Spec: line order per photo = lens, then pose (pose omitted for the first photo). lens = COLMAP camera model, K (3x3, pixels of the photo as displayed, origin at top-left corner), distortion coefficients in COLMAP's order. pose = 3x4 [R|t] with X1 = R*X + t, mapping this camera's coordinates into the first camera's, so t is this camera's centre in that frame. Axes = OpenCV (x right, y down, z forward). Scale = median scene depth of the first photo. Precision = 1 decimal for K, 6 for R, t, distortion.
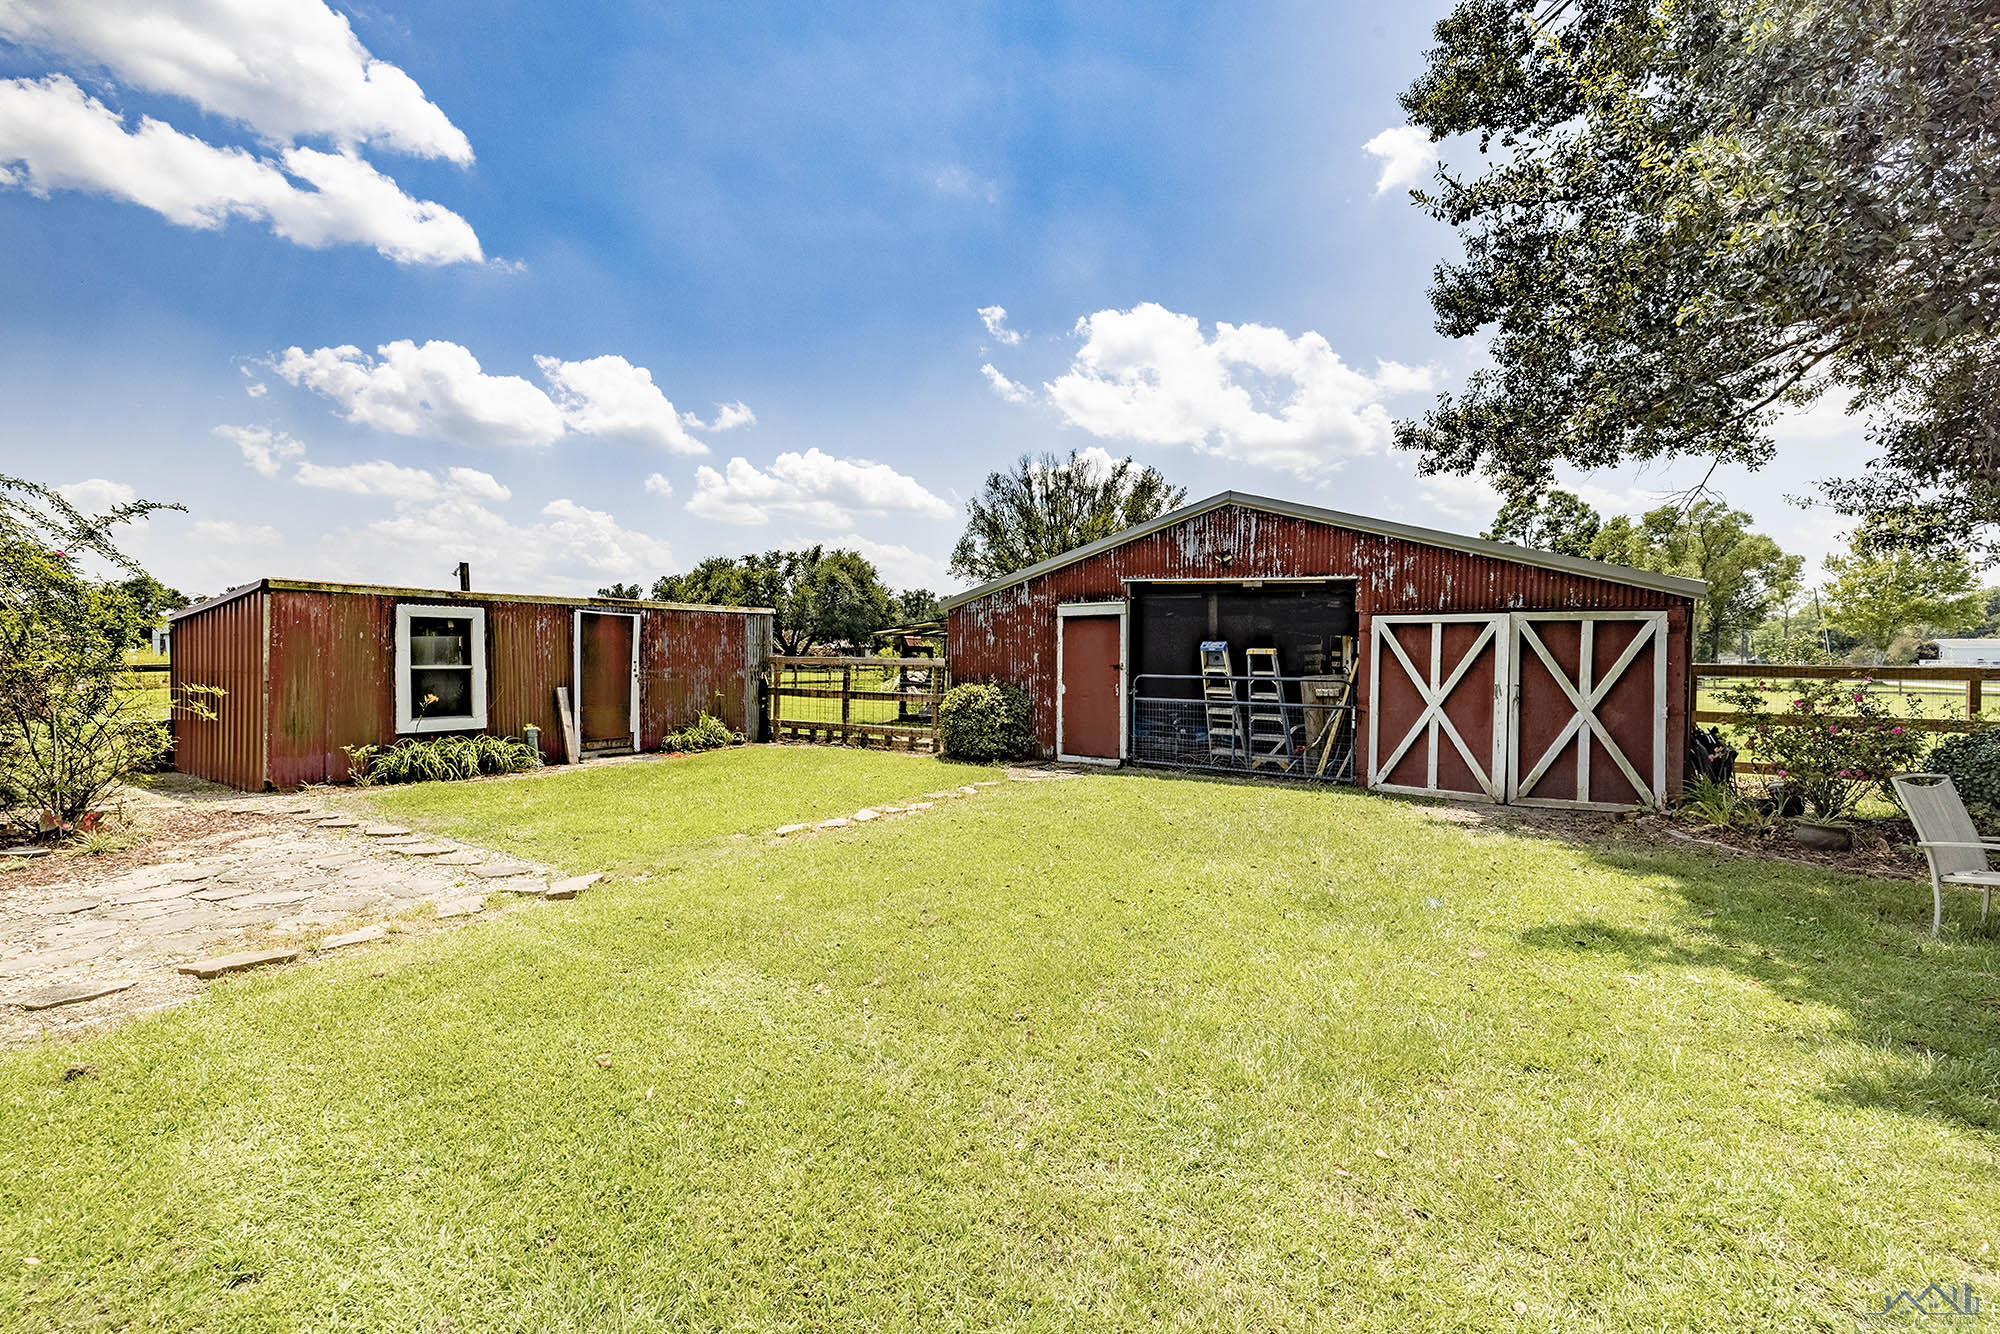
lens RADIAL K [[854.2, 0, 983.3], [0, 854.2, 668.7], [0, 0, 1]] dist [-0.004881, 0.001396]
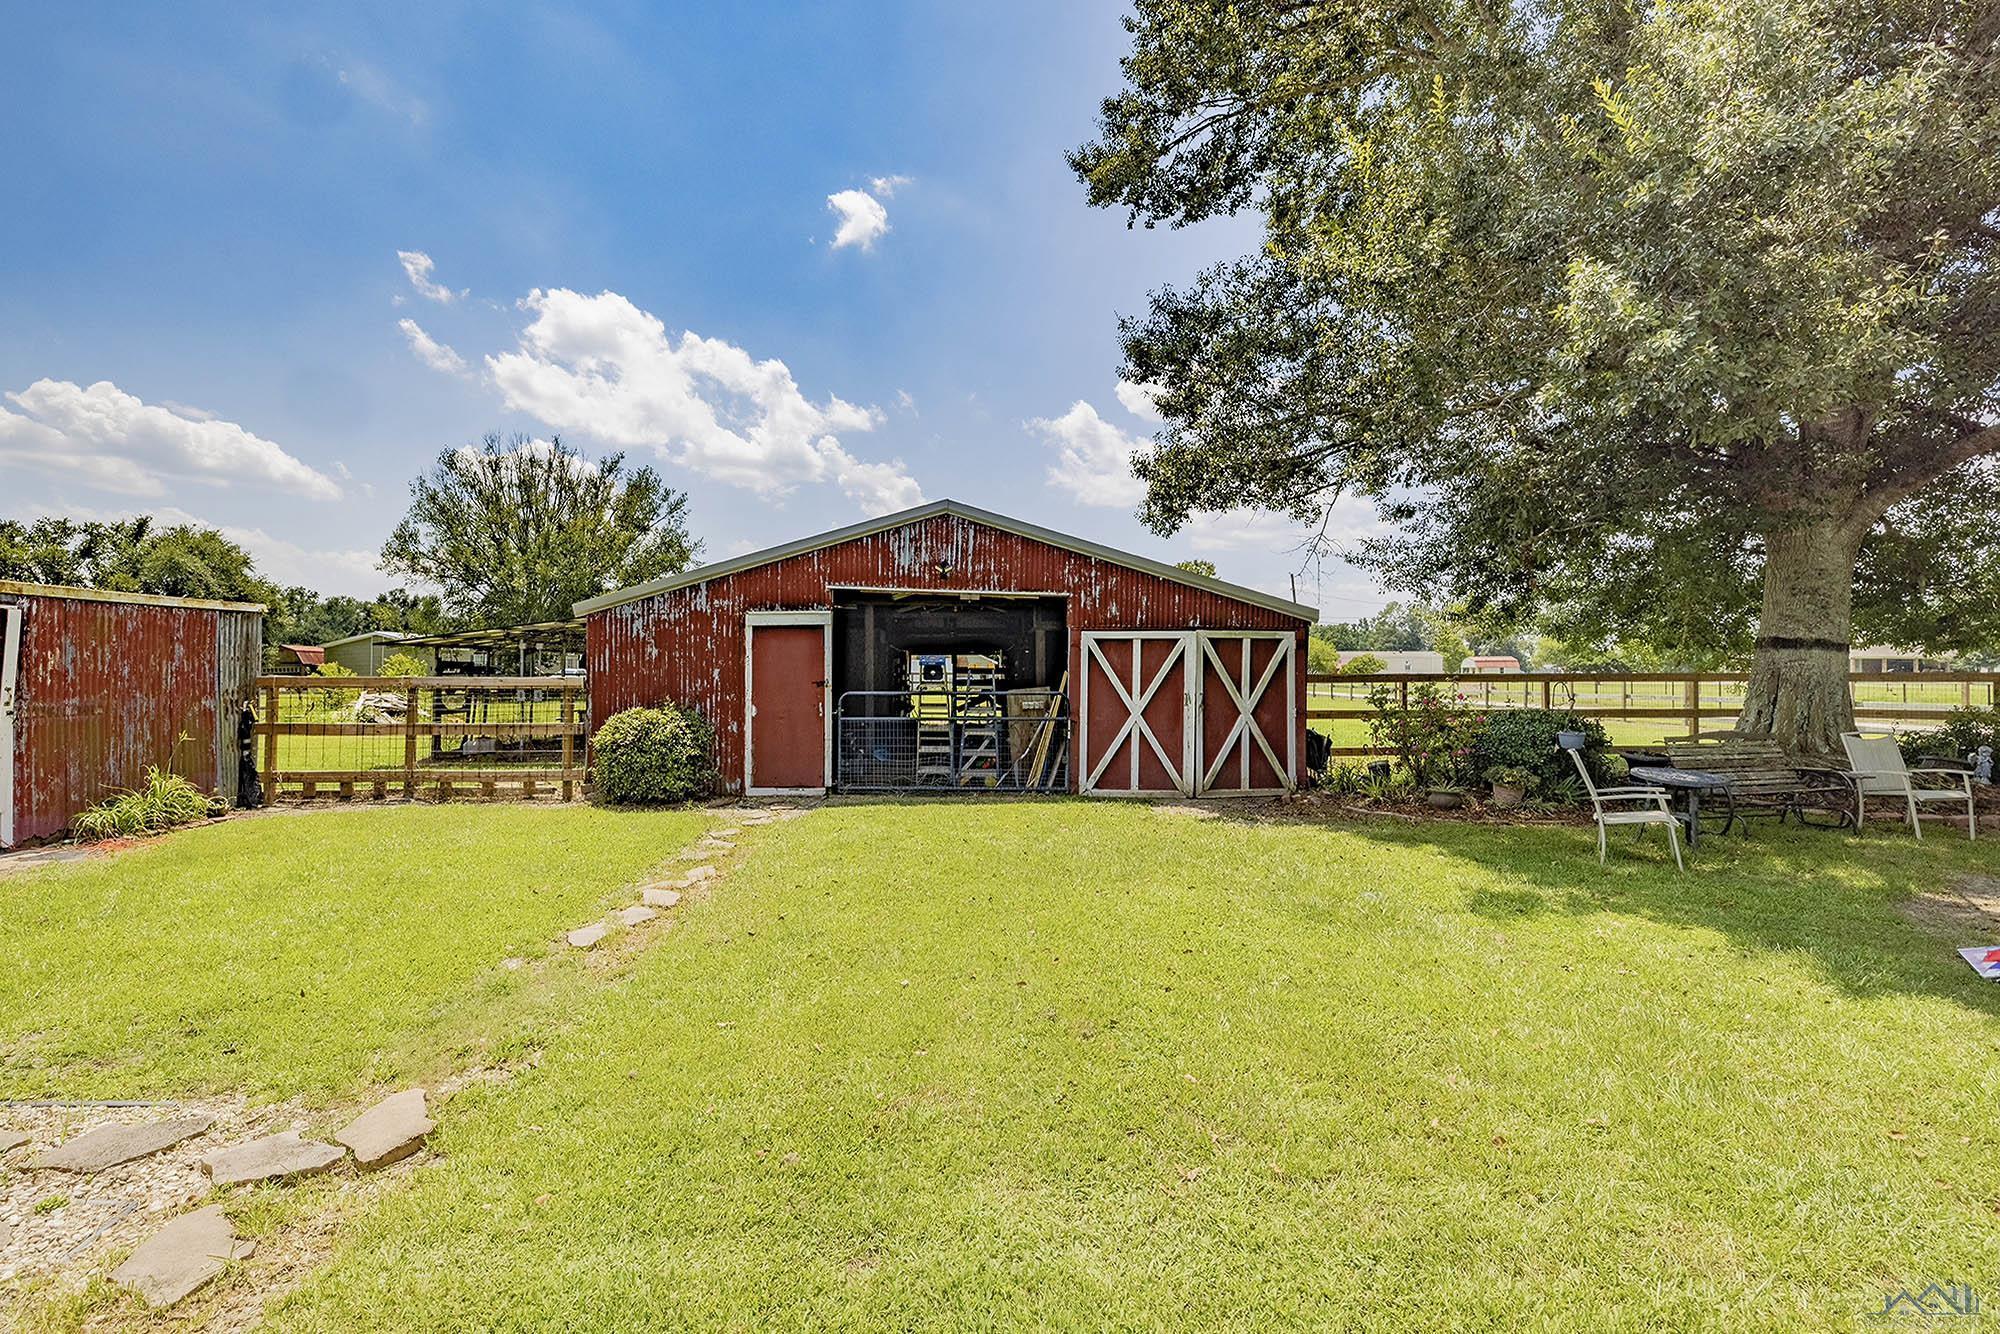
lens RADIAL K [[854.2, 0, 988.2], [0, 854.2, 664.4], [0, 0, 1]] dist [-0.004881, 0.001396]
pose [[0.816373, -0.004345, 0.577509, -0.191181], [0.016194, 0.999751, -0.015370, -0.004915], [-0.577298, 0.021900, 0.816240, 0.155199]]
